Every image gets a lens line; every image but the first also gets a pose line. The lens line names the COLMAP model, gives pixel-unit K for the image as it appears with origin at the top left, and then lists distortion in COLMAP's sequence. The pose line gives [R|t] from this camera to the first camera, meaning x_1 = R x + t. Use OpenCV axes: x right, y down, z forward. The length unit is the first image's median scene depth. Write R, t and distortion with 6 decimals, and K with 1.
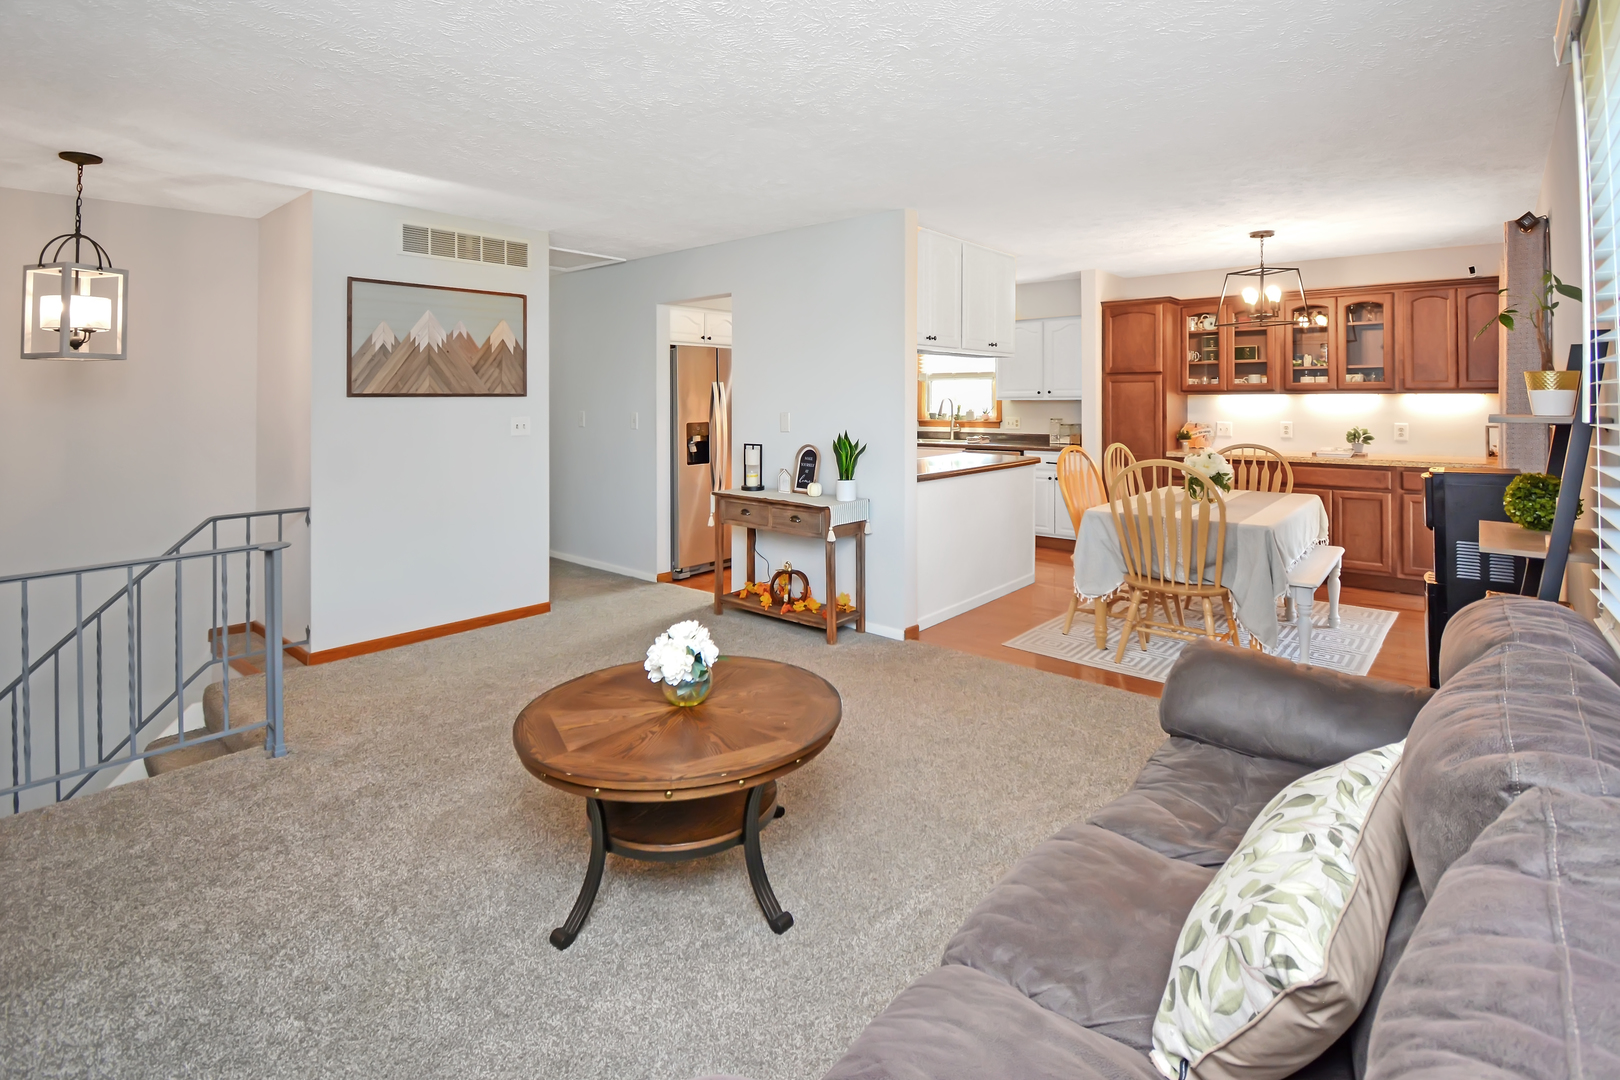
lens RADIAL K [[779.4, 0, 849.7], [0, 779.4, 399.2], [0, 0, 1]] dist [0.001353, -0.001750]
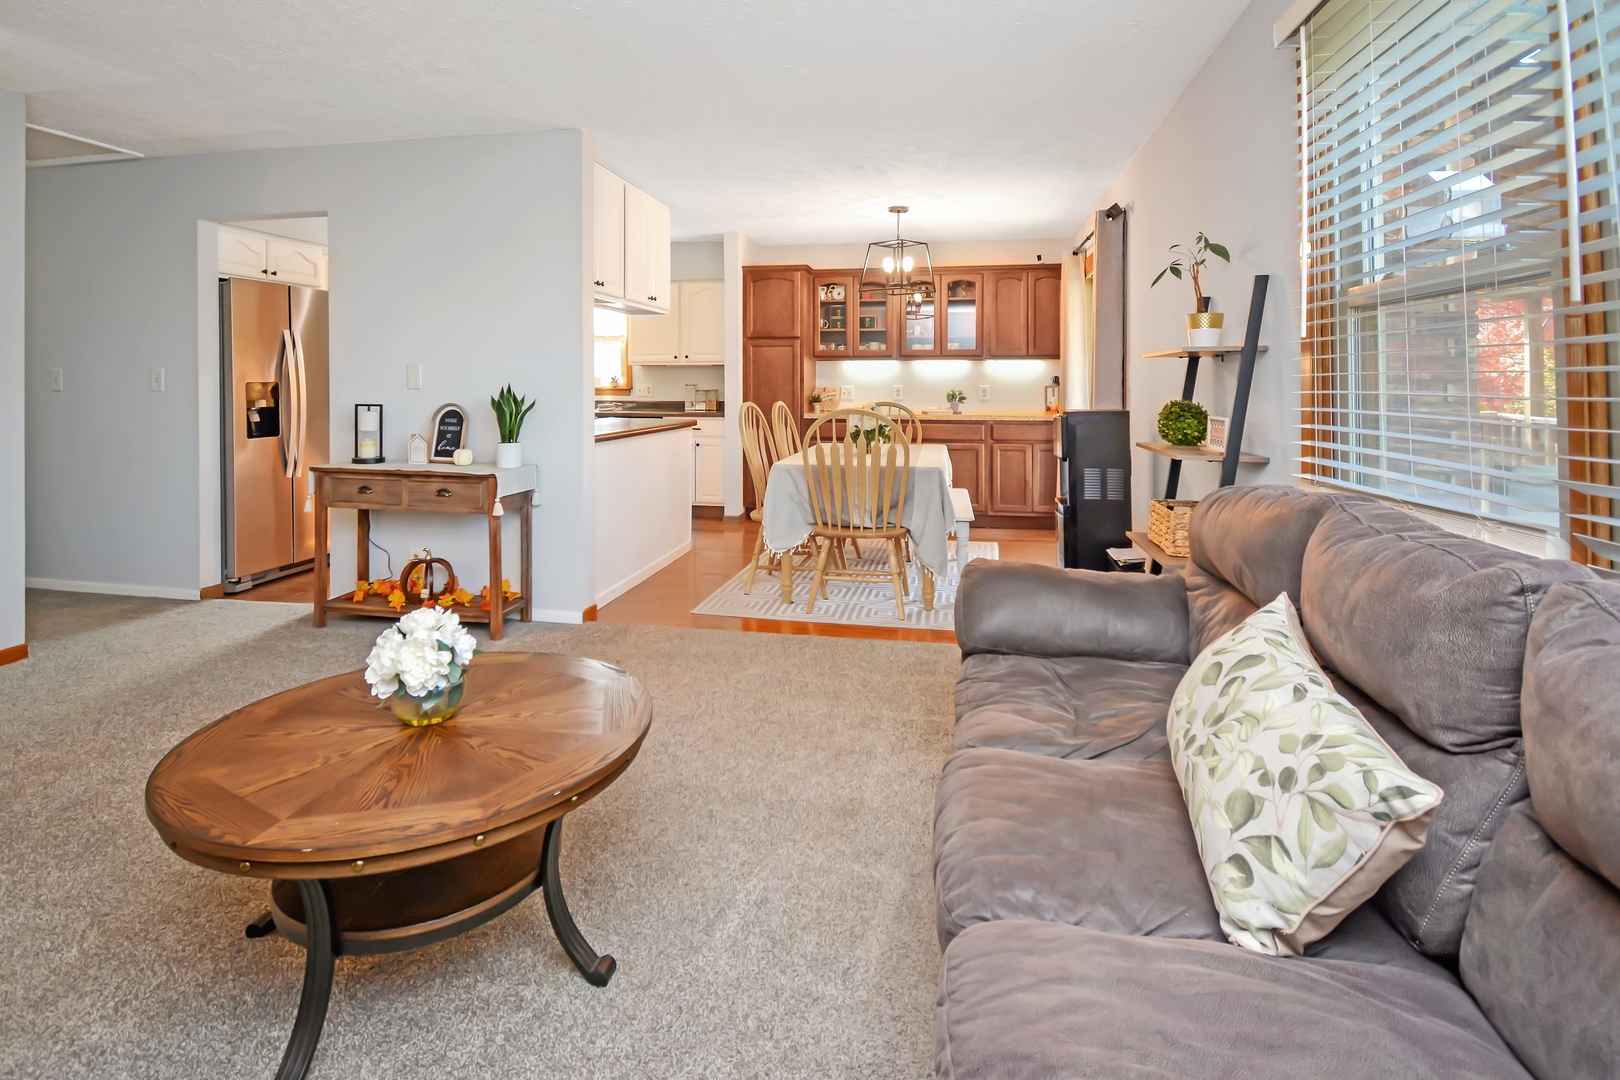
lens RADIAL K [[792.0, 0, 814.1], [0, 792.0, 387.3], [0, 0, 1]] dist [0.016633, -0.015337]
pose [[0.878530, 0.000927, 0.477686, -0.121012], [-0.003614, 0.999982, 0.004707, 0.037442], [-0.477673, -0.005862, 0.878518, 0.090054]]
